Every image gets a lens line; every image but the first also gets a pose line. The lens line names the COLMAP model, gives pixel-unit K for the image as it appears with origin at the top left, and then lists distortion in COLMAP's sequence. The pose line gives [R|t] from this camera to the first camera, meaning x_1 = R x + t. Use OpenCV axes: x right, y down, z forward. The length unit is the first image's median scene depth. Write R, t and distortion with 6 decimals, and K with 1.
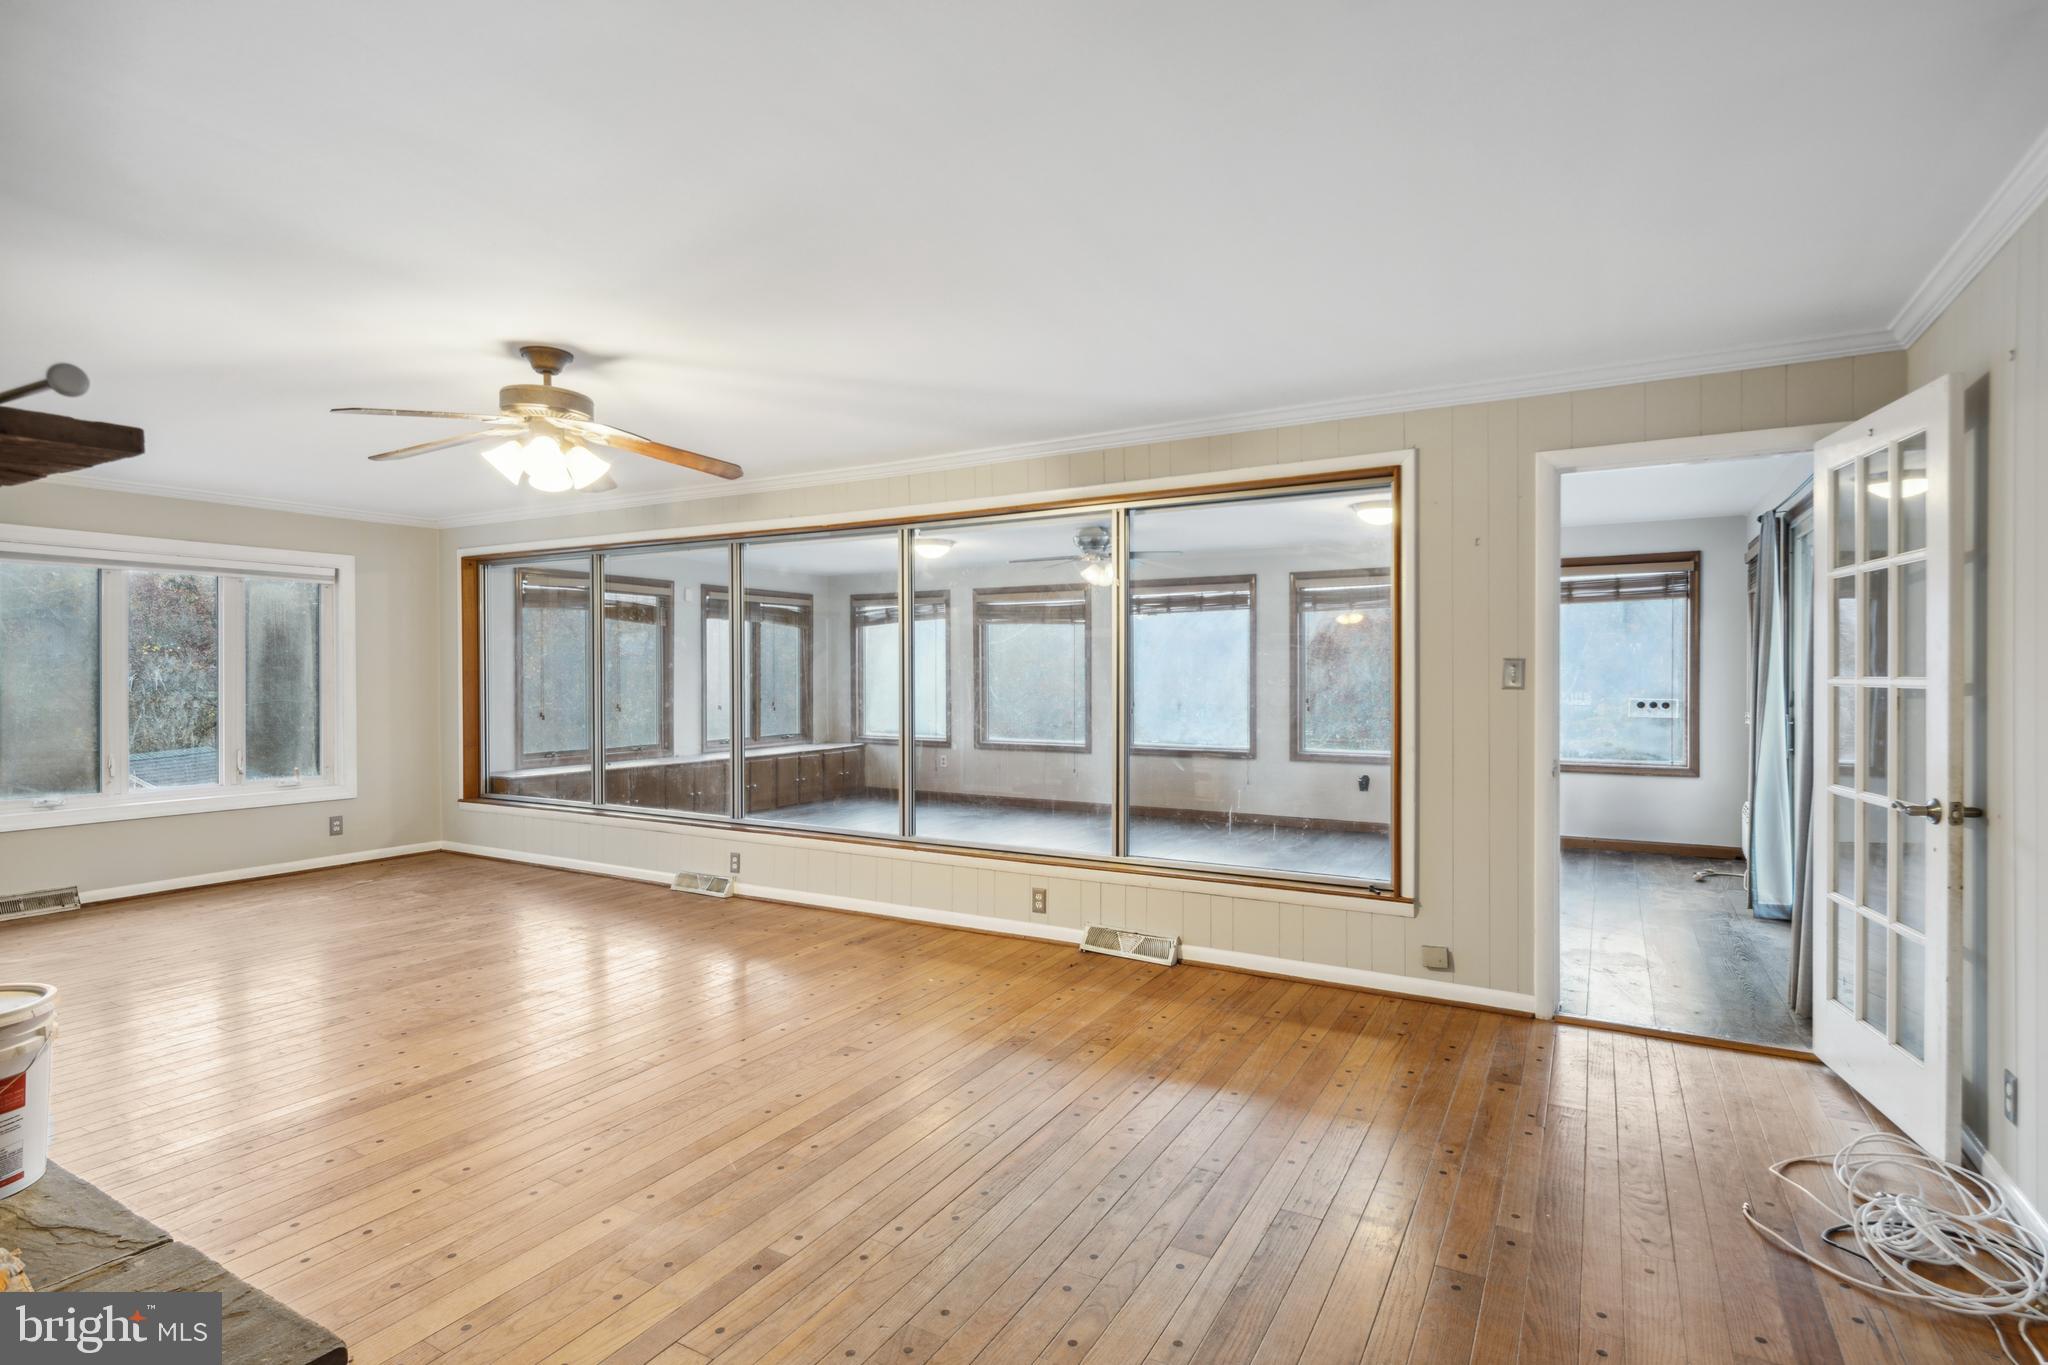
lens RADIAL K [[997.8, 0, 1028.2], [0, 997.8, 678.9], [0, 0, 1]] dist [0.003248, -0.003423]
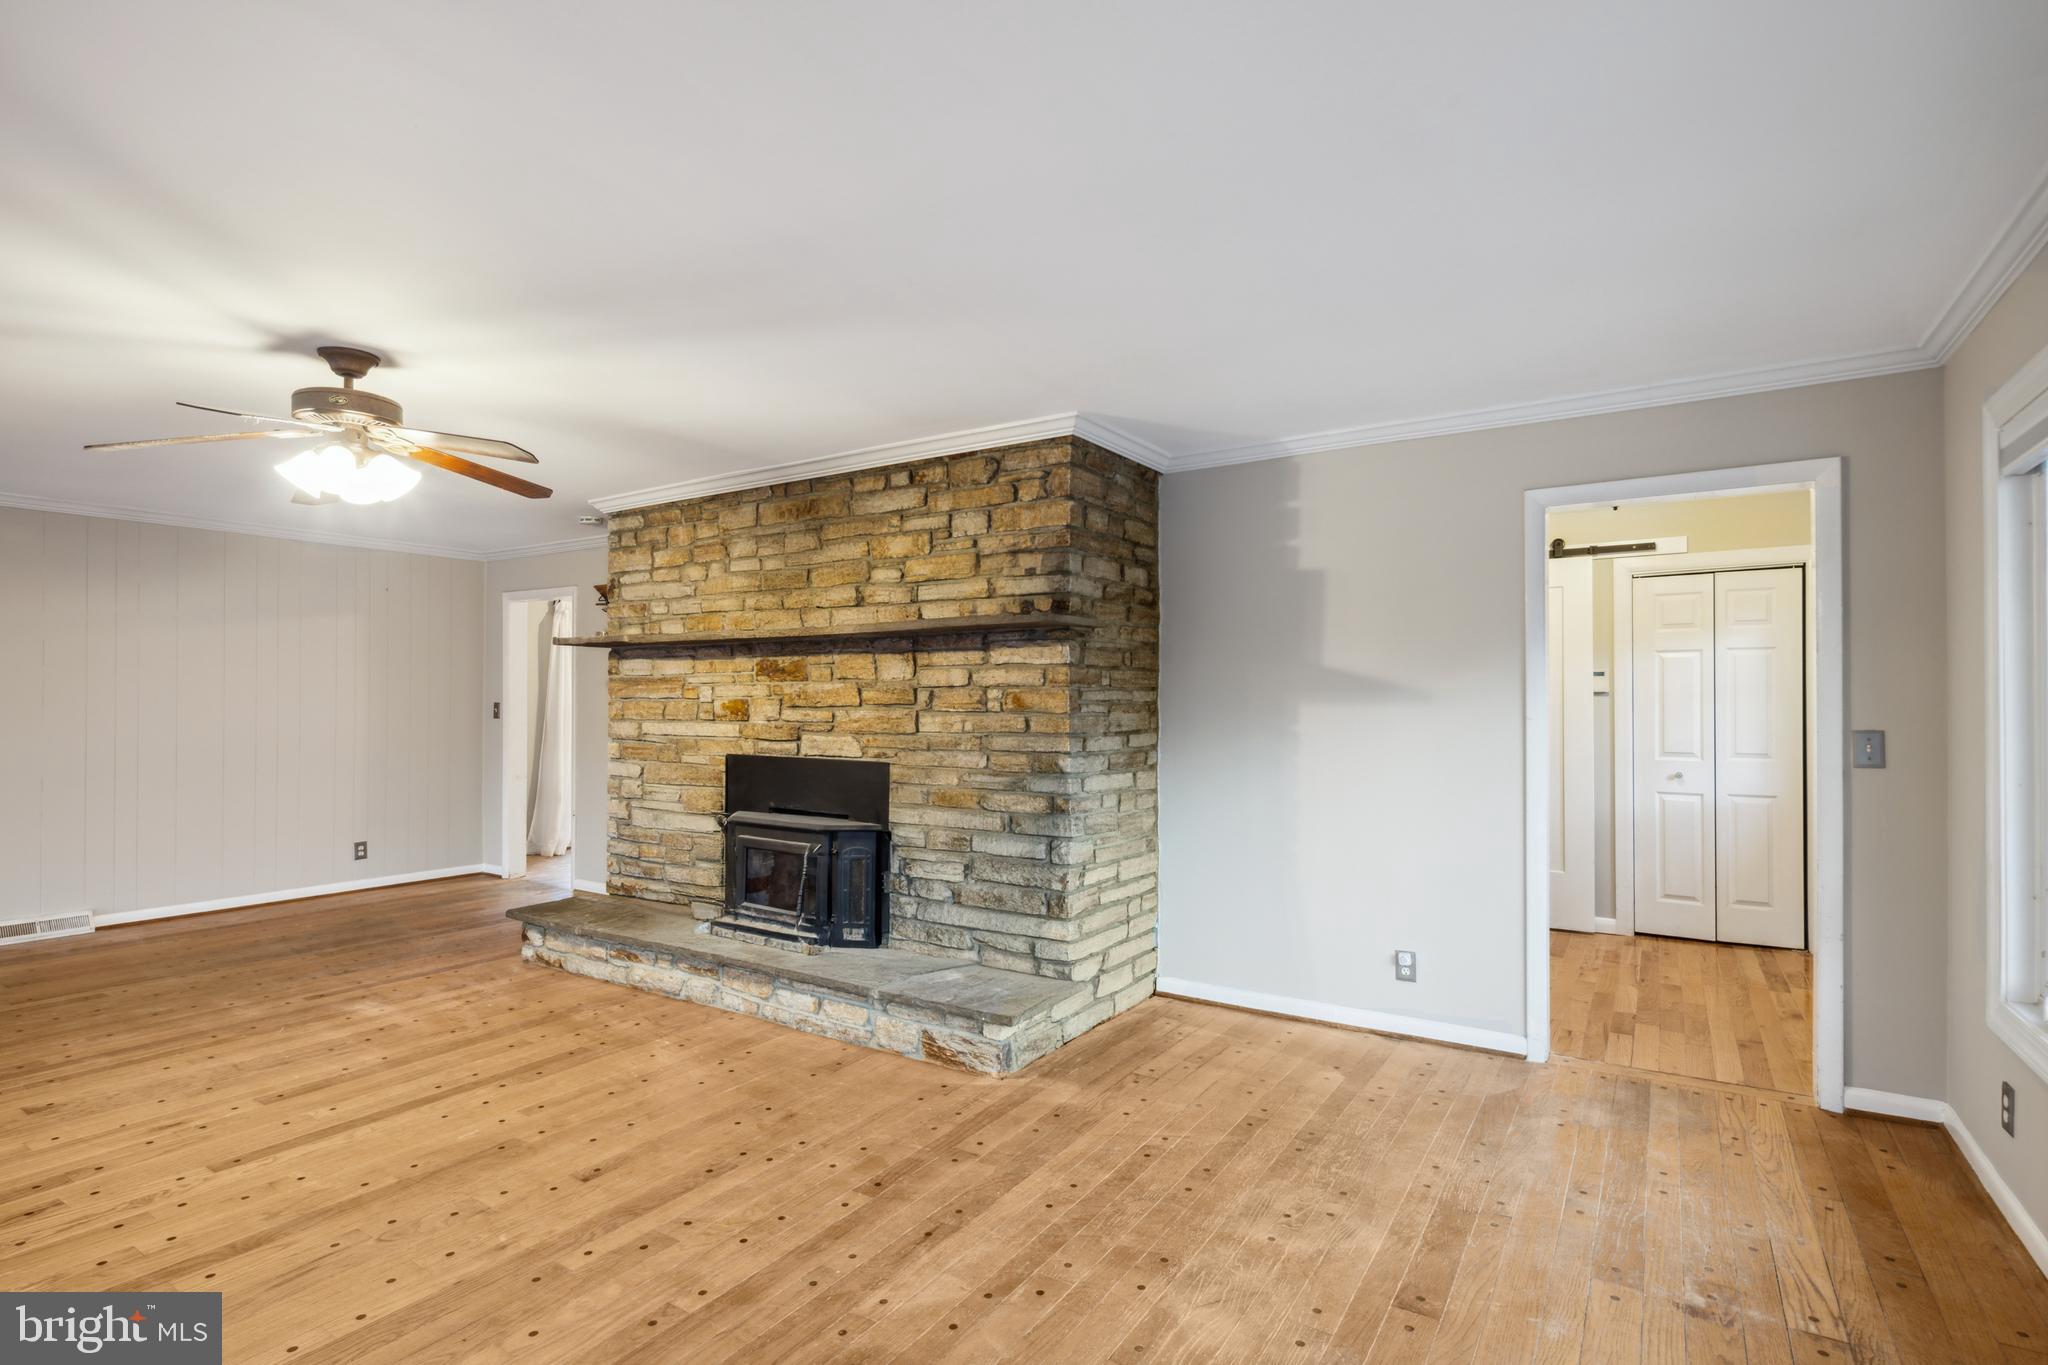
lens RADIAL K [[997.8, 0, 1017.4], [0, 997.8, 694.4], [0, 0, 1]] dist [0.003248, -0.003423]
pose [[-0.998285, -0.001445, 0.058524, -0.592495], [-0.001600, 0.999995, -0.002604, -0.006228], [-0.058520, -0.002694, -0.998283, 0.969176]]
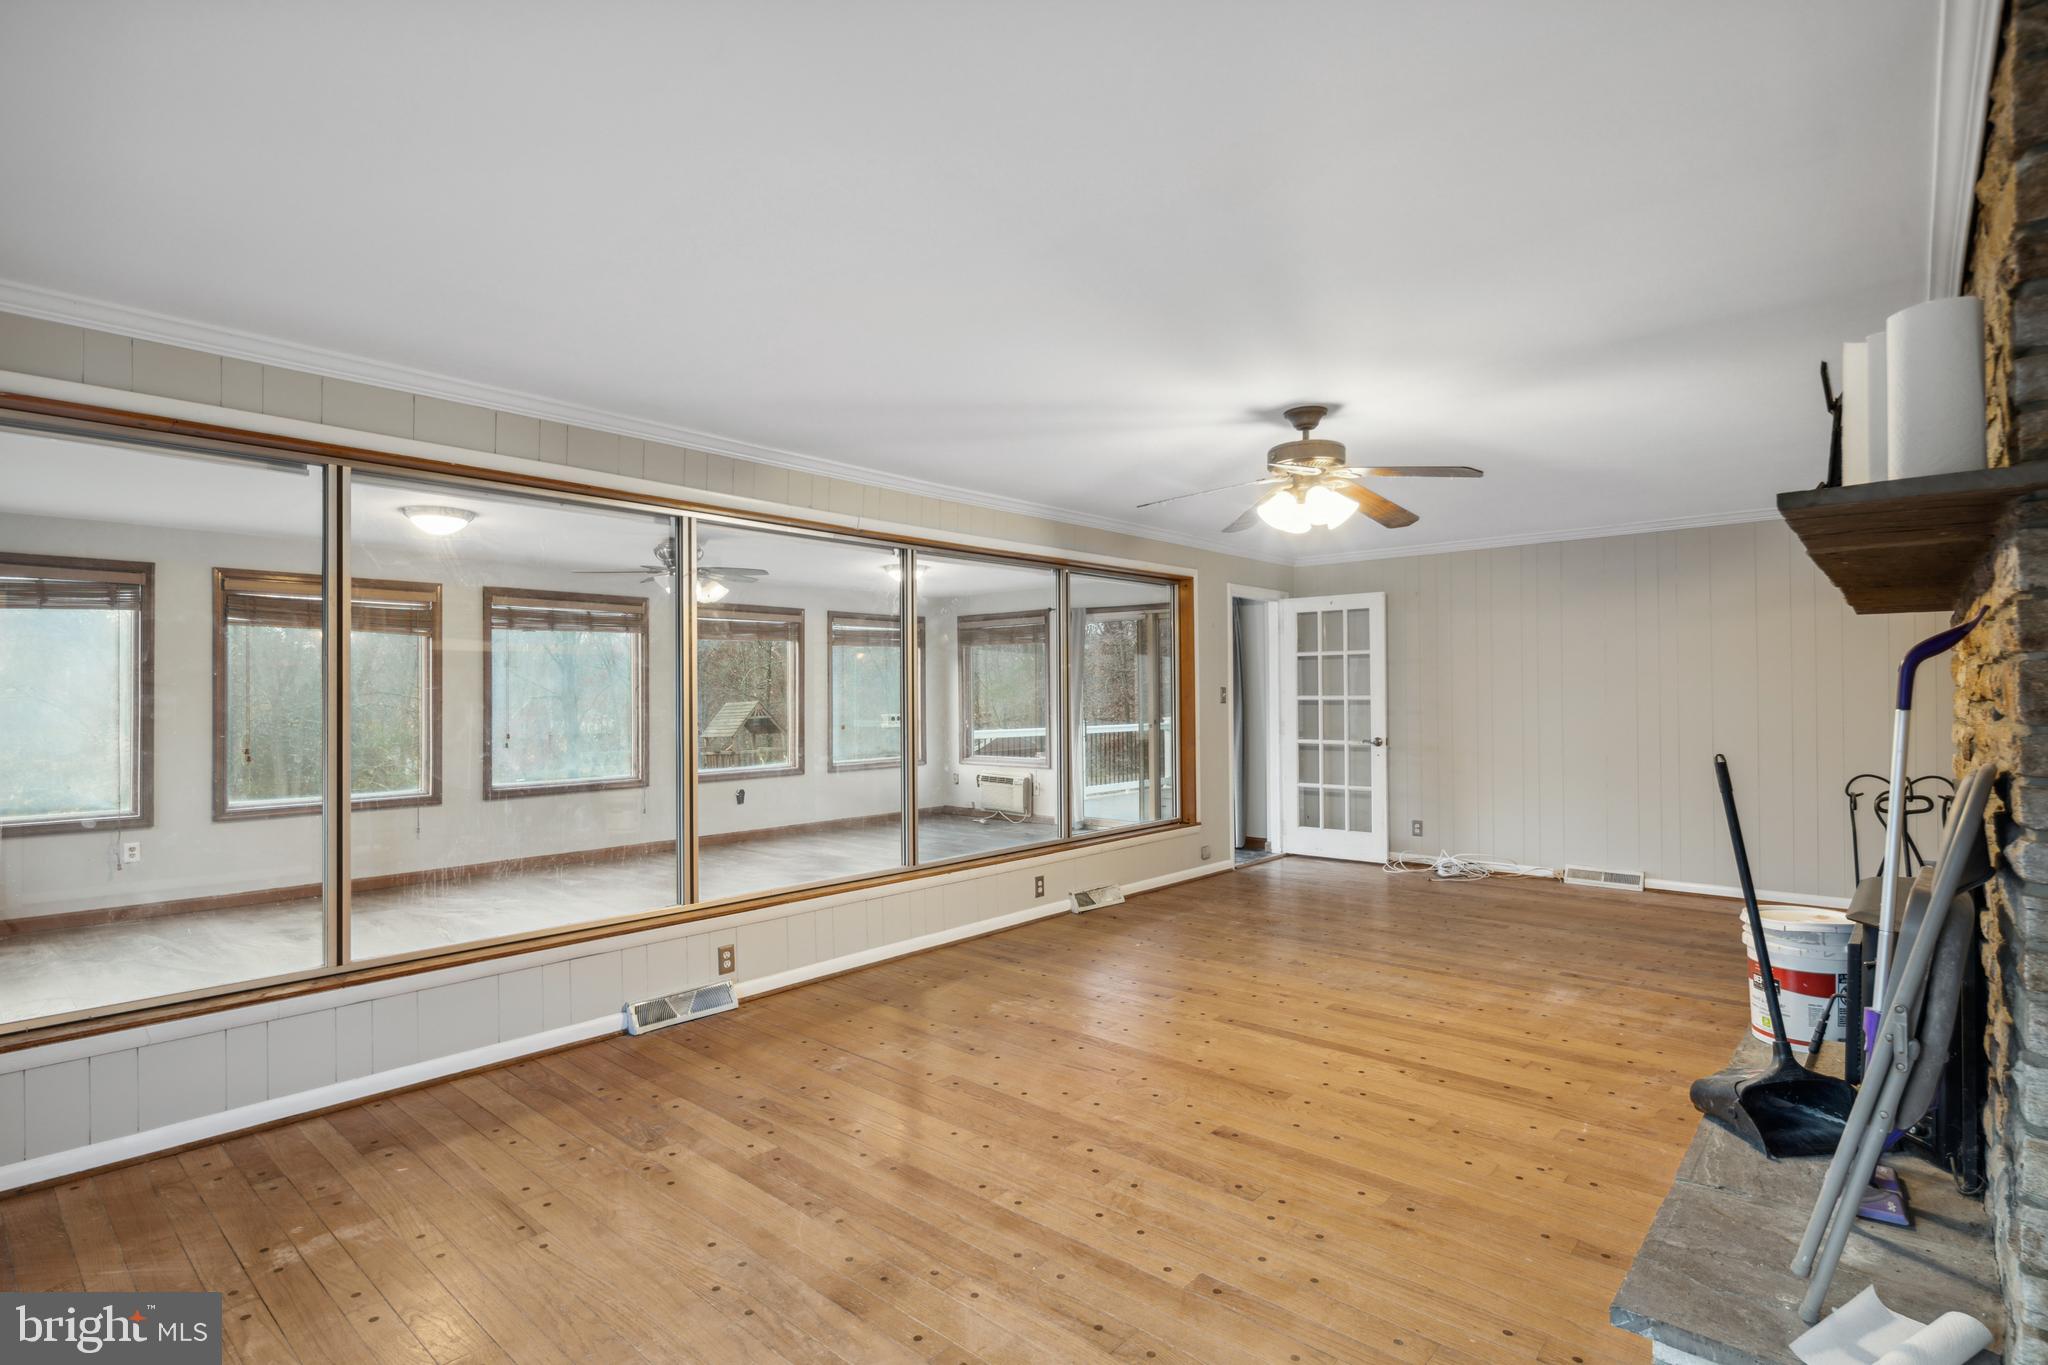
lens RADIAL K [[997.8, 0, 1030.9], [0, 997.8, 691.6], [0, 0, 1]] dist [0.003248, -0.003423]
pose [[0.206948, 0.002777, 0.978348, -0.848576], [0.011352, 0.999922, -0.005240, -0.004415], [-0.978286, 0.012190, 0.206900, 0.554365]]
